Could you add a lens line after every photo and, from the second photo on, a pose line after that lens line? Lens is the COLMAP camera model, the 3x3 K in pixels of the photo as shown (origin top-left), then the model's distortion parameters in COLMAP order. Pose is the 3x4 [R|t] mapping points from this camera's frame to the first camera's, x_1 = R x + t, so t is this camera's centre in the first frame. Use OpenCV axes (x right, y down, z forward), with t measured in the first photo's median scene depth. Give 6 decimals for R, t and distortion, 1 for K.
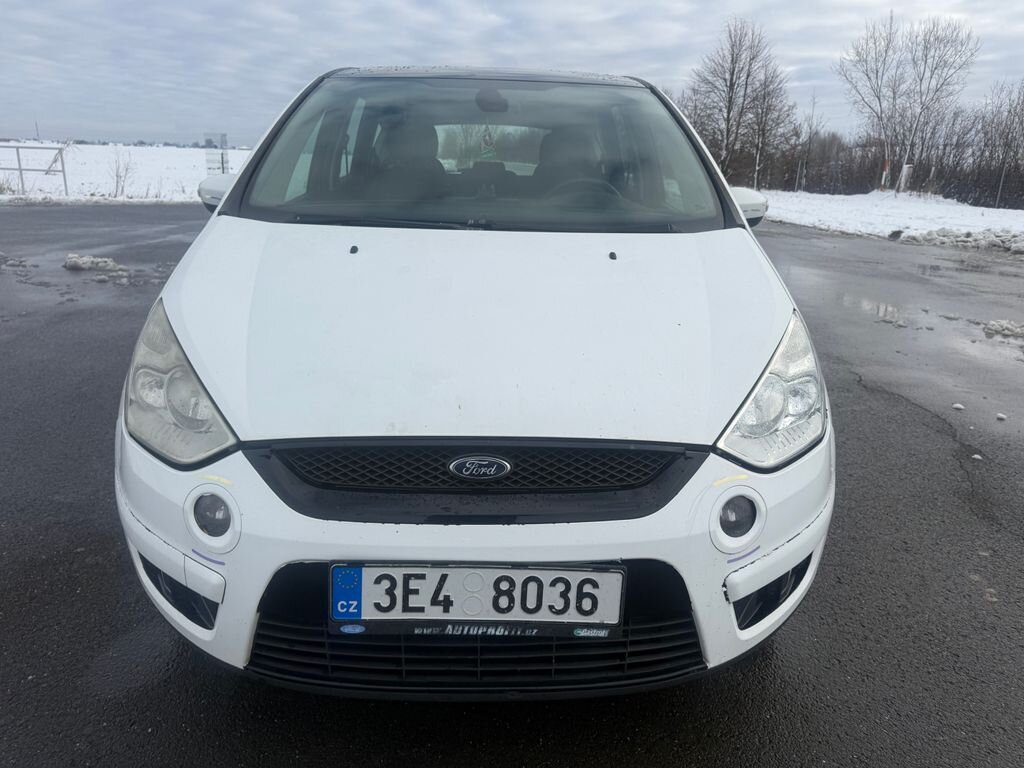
lens RADIAL K [[727.0, 0, 512.0], [0, 727.0, 384.0], [0, 0, 1]] dist [0.090868, -0.111334]
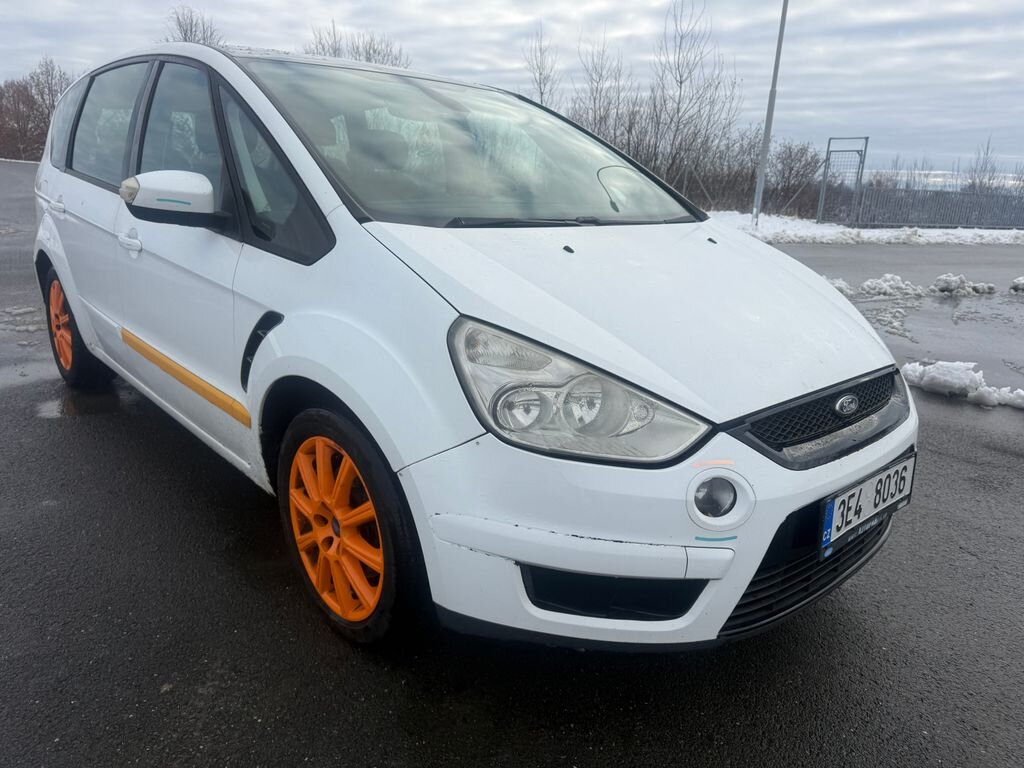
lens RADIAL K [[727.0, 0, 512.0], [0, 727.0, 384.0], [0, 0, 1]] dist [0.090868, -0.111334]
pose [[0.751154, -0.176292, 0.636152, -1.191795], [0.172600, 0.982607, 0.068500, -0.098460], [-0.637163, 0.058346, 0.768517, 0.346698]]
